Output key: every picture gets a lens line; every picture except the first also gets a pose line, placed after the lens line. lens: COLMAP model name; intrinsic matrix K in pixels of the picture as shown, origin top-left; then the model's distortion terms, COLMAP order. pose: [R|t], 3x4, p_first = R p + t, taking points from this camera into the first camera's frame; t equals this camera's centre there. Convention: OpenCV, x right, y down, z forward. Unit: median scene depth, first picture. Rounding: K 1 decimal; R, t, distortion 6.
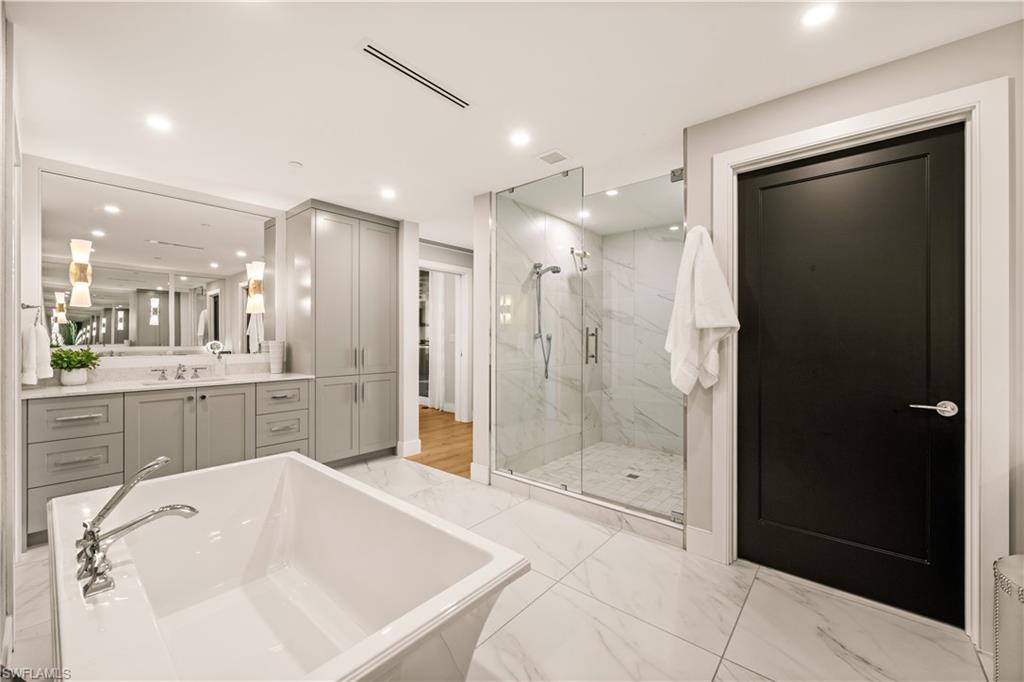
lens RADIAL K [[412.0, 0, 517.2], [0, 412.0, 338.9], [0, 0, 1]] dist [0.001684, 0.000837]
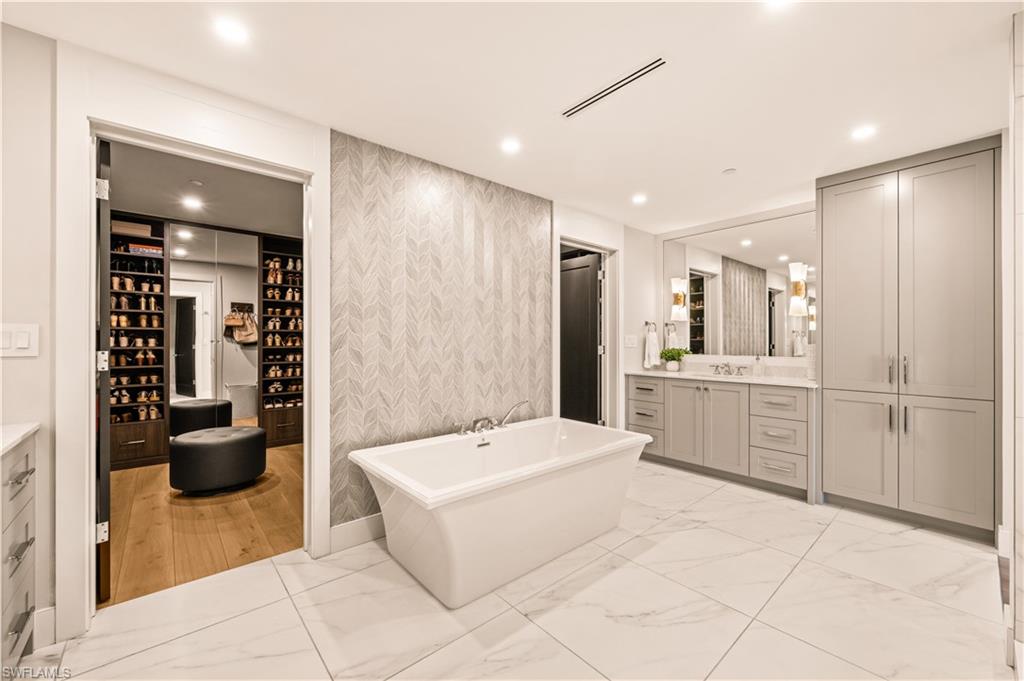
lens RADIAL K [[409.7, 0, 511.3], [0, 409.7, 339.7], [0, 0, 1]] dist [-0.002123, -0.000024]
pose [[-0.163425, -0.000246, -0.986556, 0.486987], [0.000184, 1.000000, -0.000280, -0.005963], [0.986556, -0.000227, -0.163425, 0.558082]]
